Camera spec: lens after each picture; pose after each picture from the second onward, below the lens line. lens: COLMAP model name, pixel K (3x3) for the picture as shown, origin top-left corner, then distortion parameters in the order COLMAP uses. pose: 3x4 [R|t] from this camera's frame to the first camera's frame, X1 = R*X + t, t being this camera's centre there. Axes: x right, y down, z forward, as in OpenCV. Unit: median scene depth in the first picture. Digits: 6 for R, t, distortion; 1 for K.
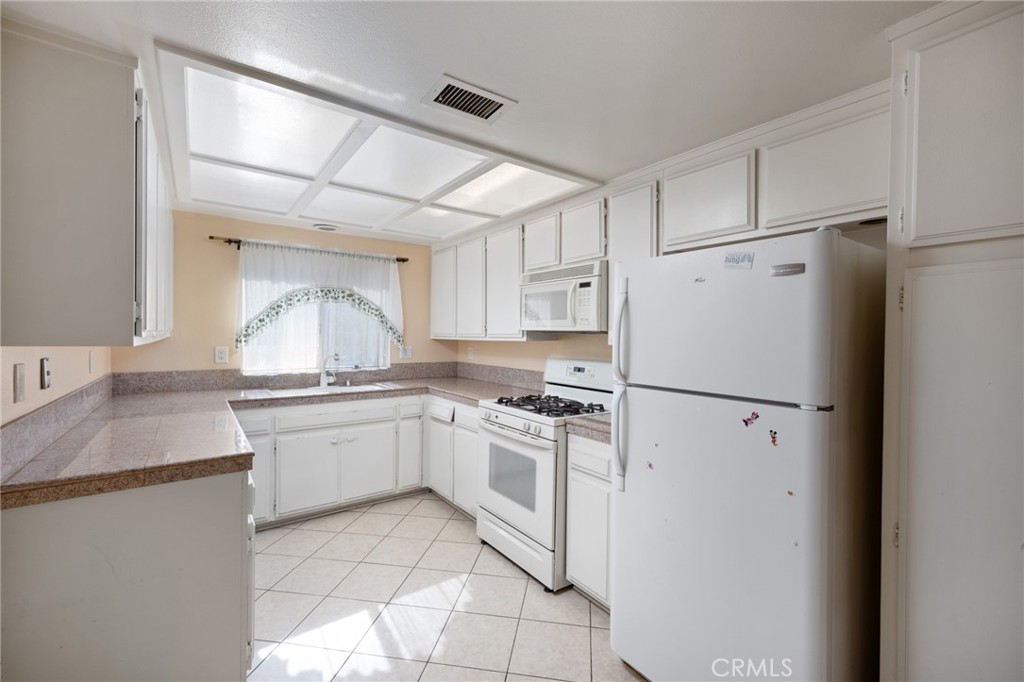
lens RADIAL K [[428.6, 0, 515.2], [0, 428.6, 337.8], [0, 0, 1]] dist [0.003538, 0.000092]
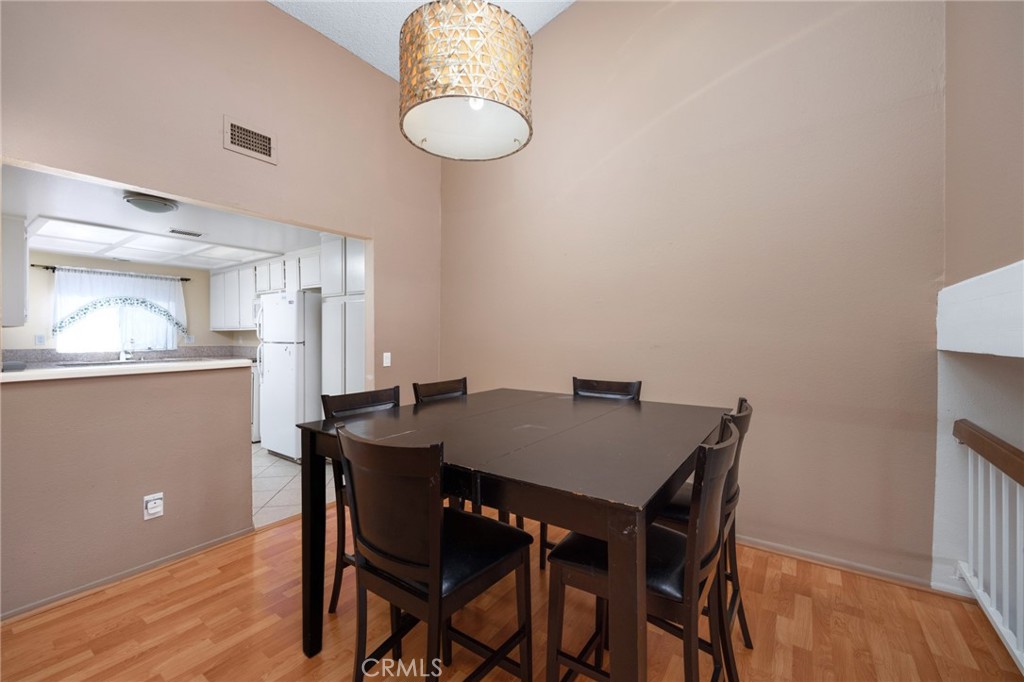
lens RADIAL K [[411.0, 0, 511.2], [0, 411.0, 337.9], [0, 0, 1]] dist [0.000579, -0.000257]
pose [[0.947830, -0.011005, 0.318586, 0.444308], [0.010972, 0.999938, 0.001897, 0.046797], [-0.318587, 0.001698, 0.947892, -0.924660]]
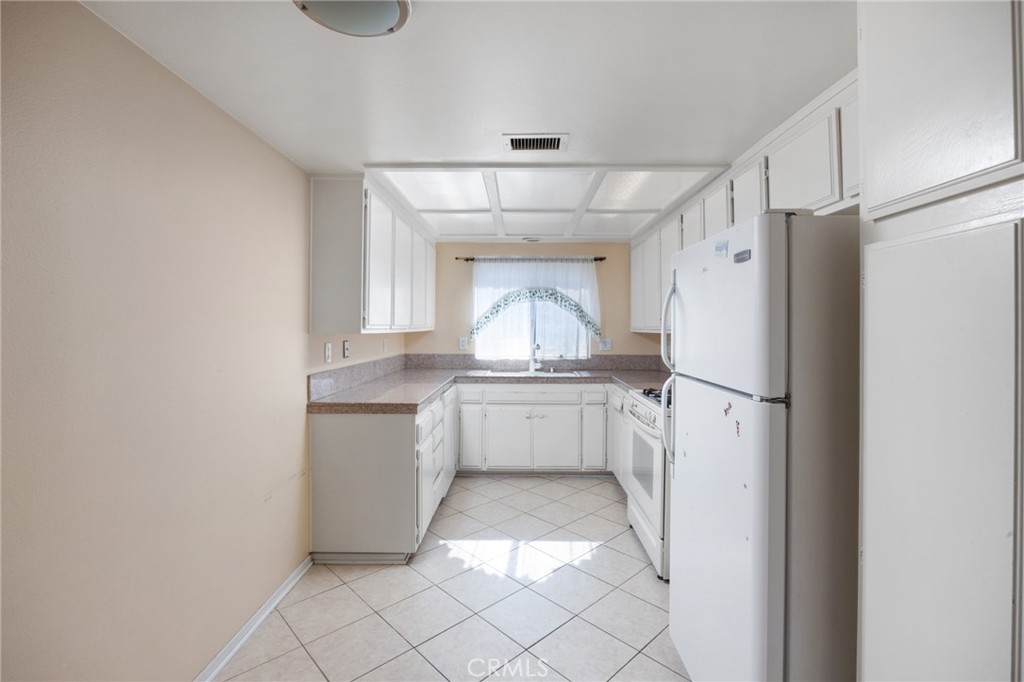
lens RADIAL K [[456.1, 0, 519.6], [0, 456.1, 321.0], [0, 0, 1]] dist [-0.022159, -0.000107]
pose [[0.803163, -0.014162, -0.595590, 0.301963], [-0.001366, 0.999671, -0.025612, 0.005754], [0.595757, 0.021384, 0.802880, -0.047980]]
